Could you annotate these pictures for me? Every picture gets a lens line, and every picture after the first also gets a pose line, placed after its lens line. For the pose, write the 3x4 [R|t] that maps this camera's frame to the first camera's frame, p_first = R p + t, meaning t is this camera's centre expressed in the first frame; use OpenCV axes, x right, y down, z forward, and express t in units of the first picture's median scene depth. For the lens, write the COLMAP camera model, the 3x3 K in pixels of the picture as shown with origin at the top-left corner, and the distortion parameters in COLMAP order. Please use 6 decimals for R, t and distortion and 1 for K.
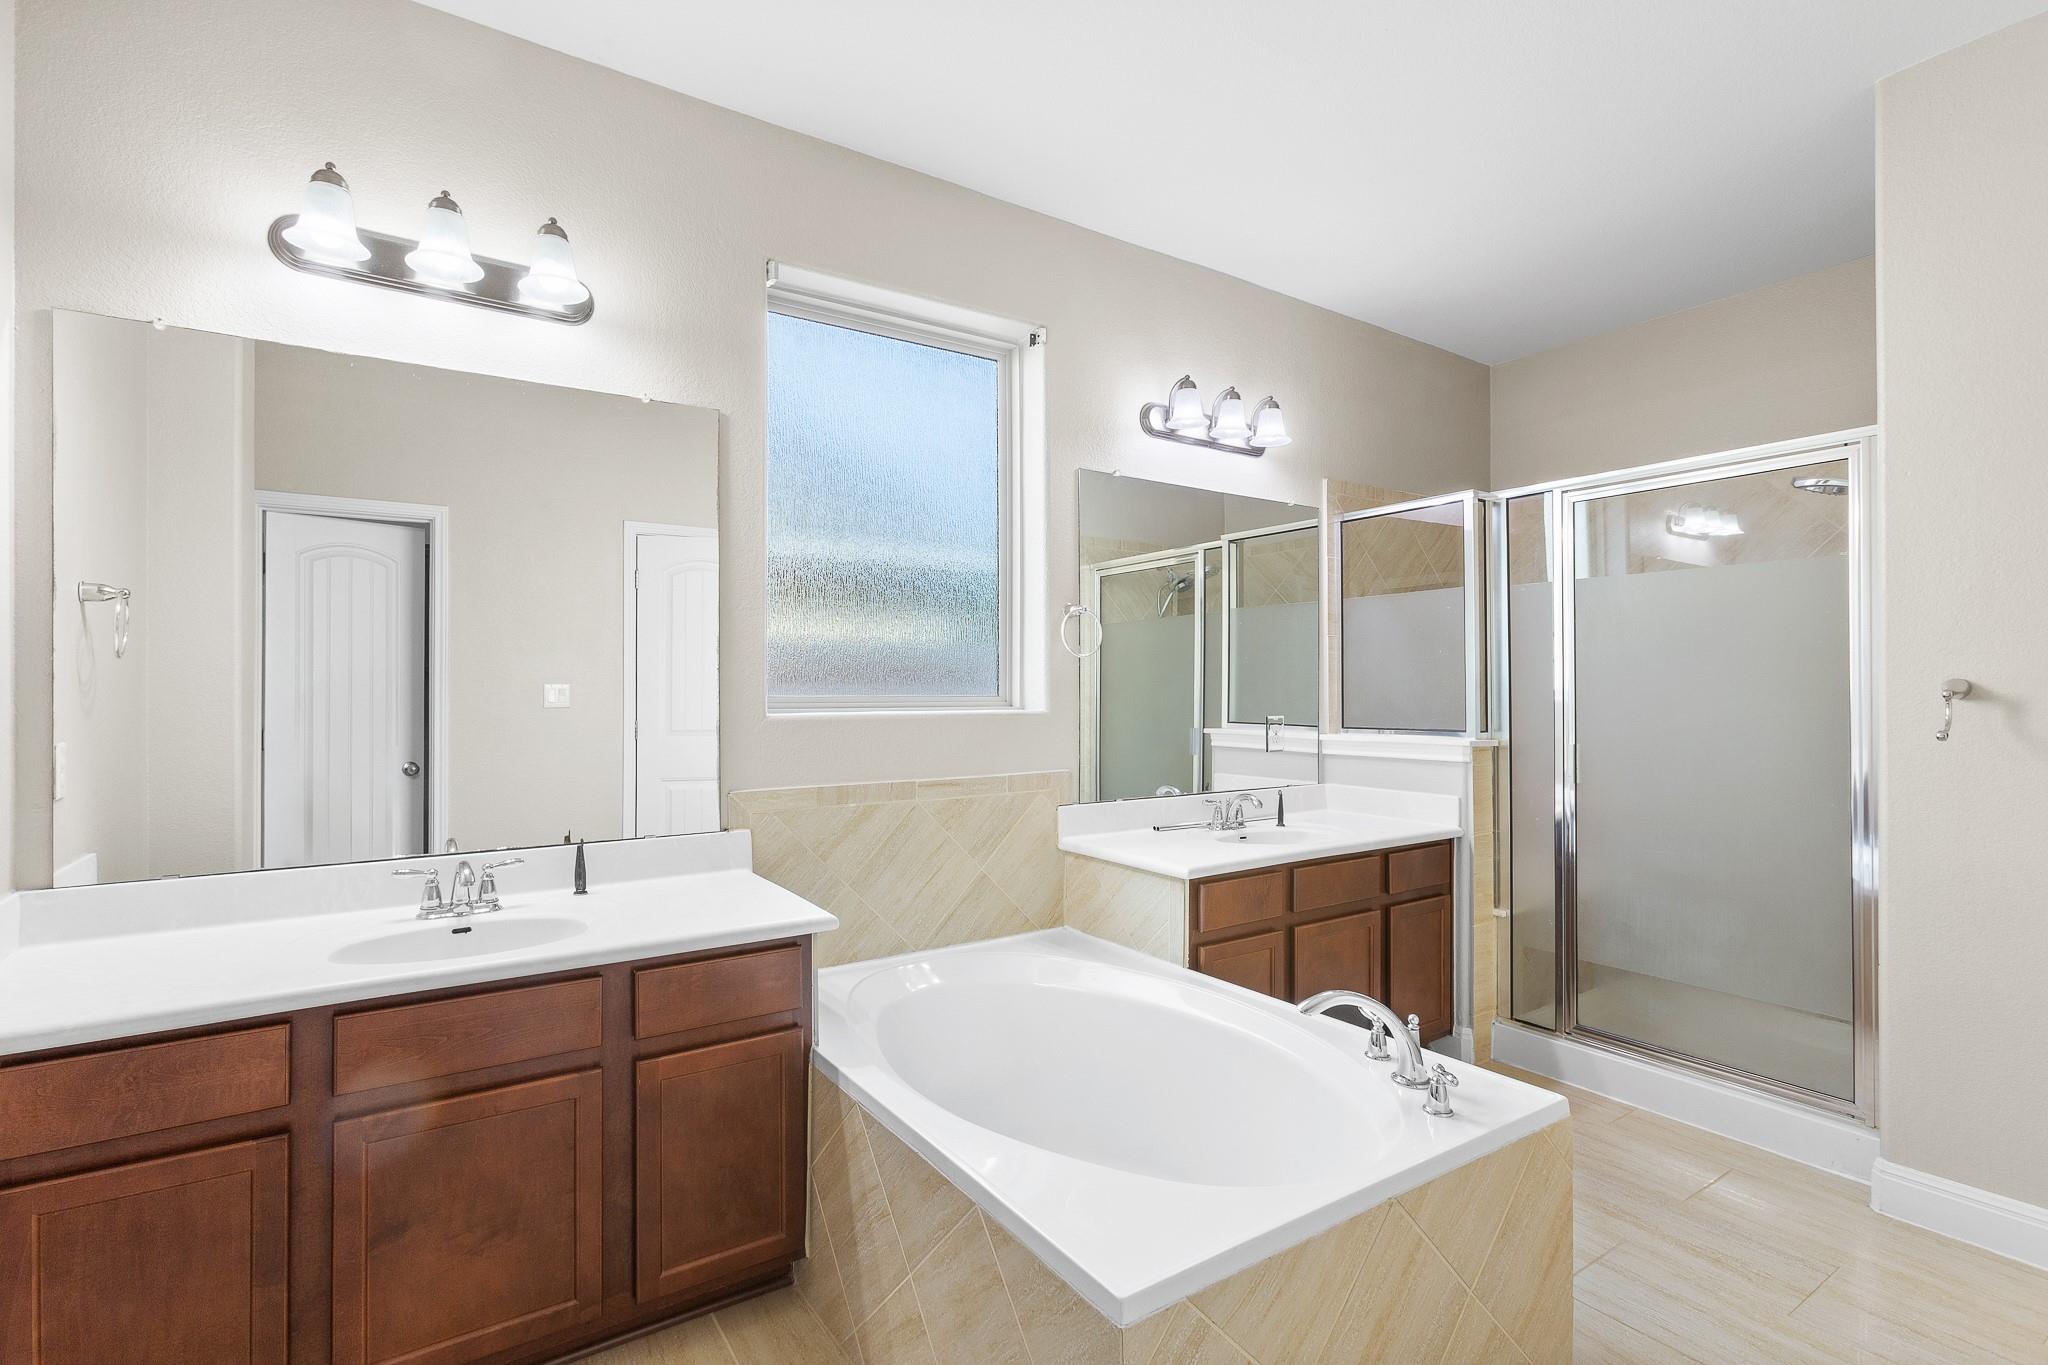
lens RADIAL K [[944.4, 0, 980.2], [0, 944.4, 693.8], [0, 0, 1]] dist [-0.033710, 0.016870]
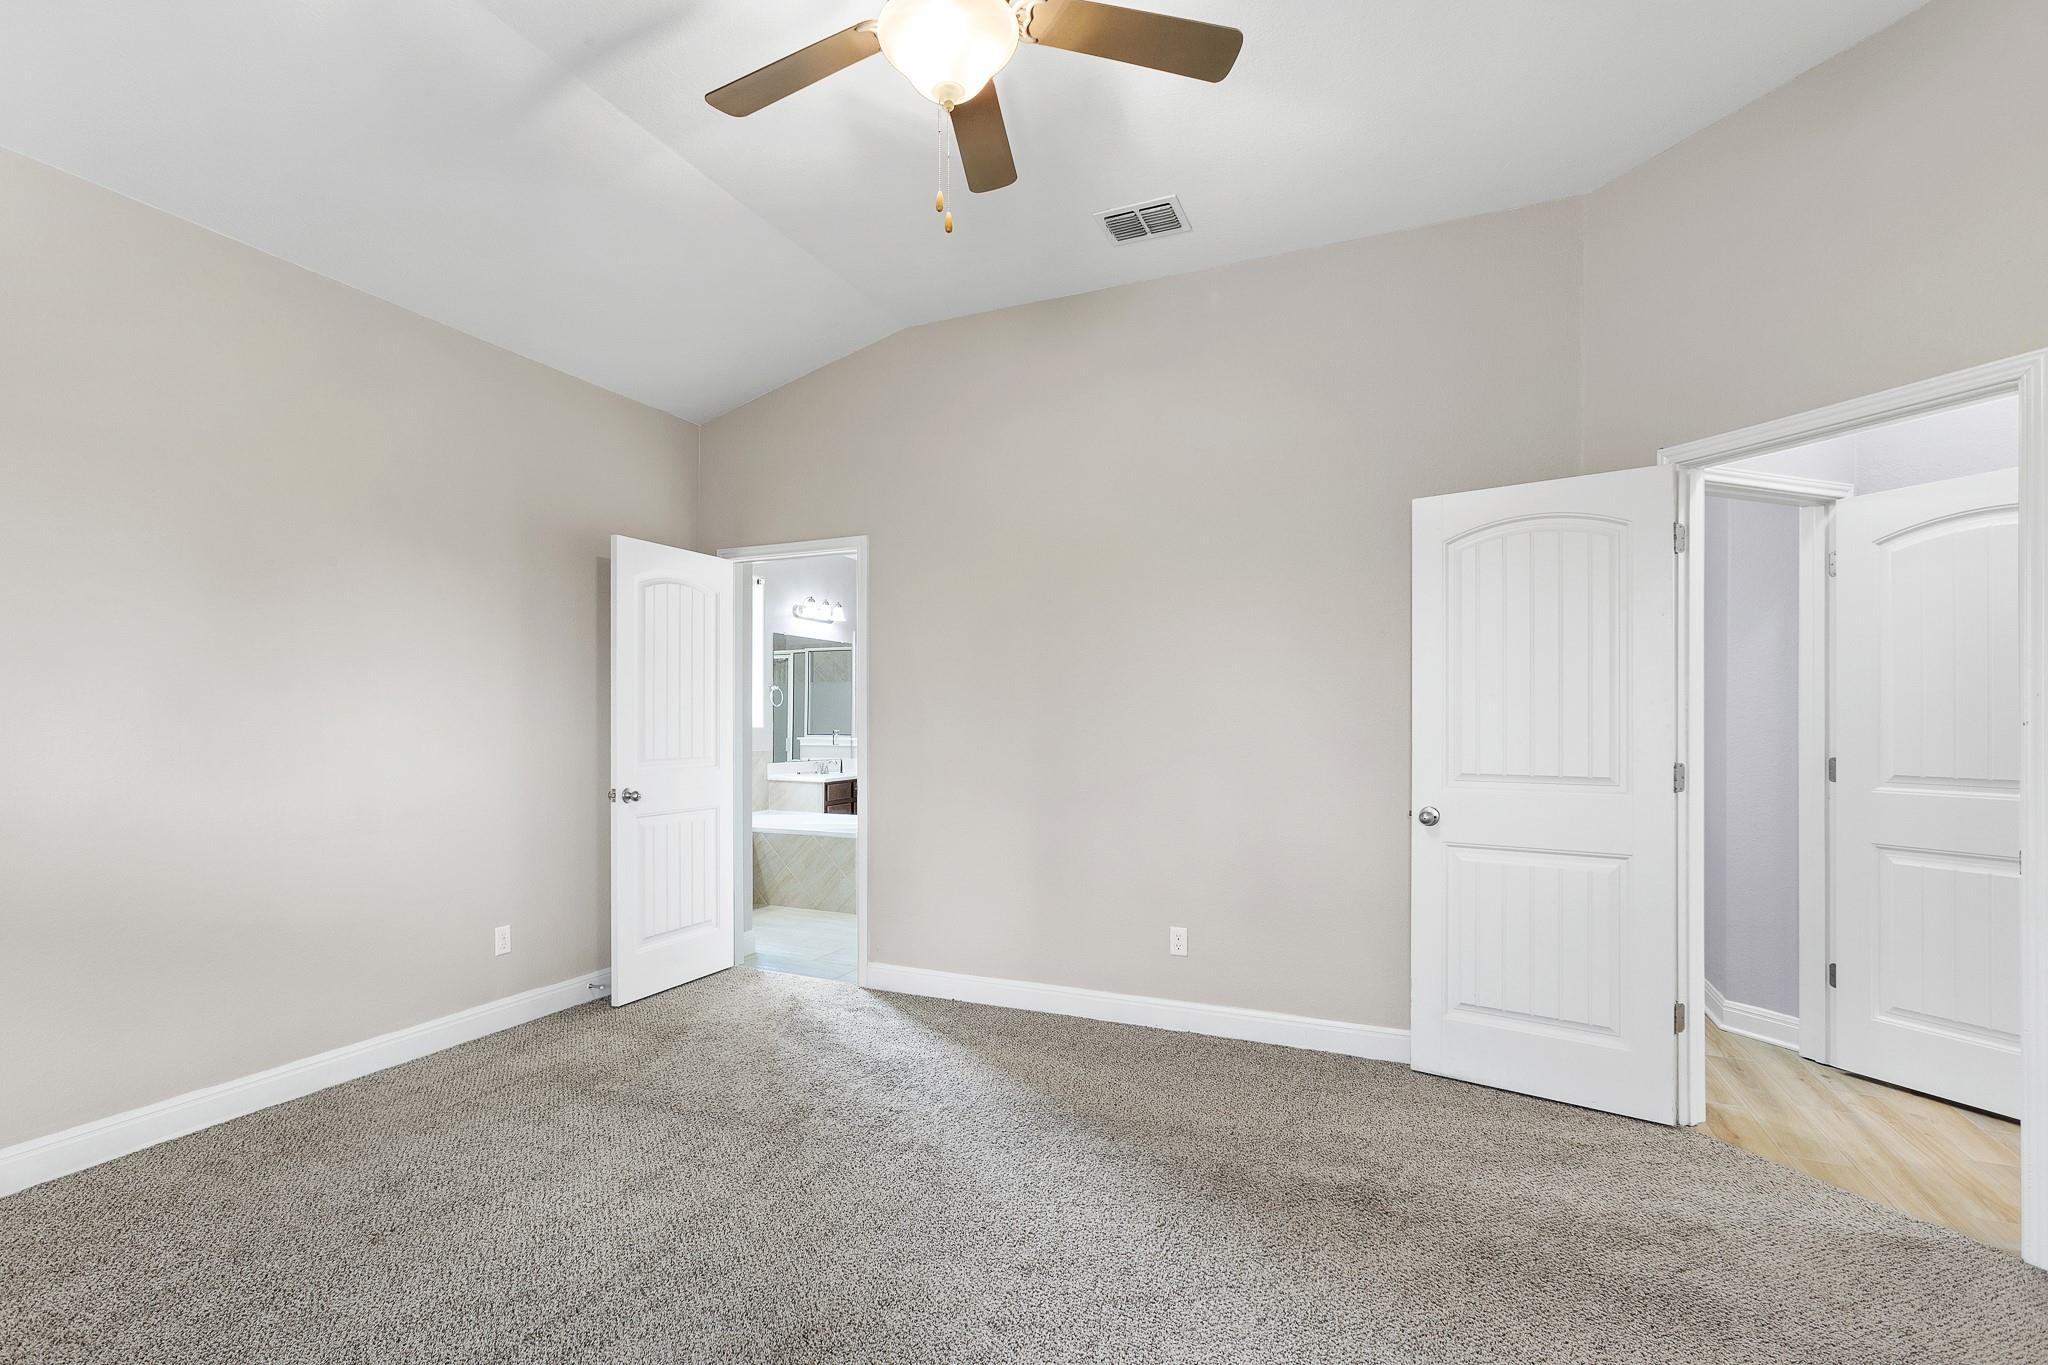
lens RADIAL K [[944.4, 0, 980.2], [0, 944.4, 693.8], [0, 0, 1]] dist [-0.033710, 0.016870]
pose [[0.841715, 0.028350, 0.539177, -0.888098], [-0.012536, 0.999378, -0.032976, 0.005178], [-0.539776, 0.020997, 0.841547, -1.618205]]
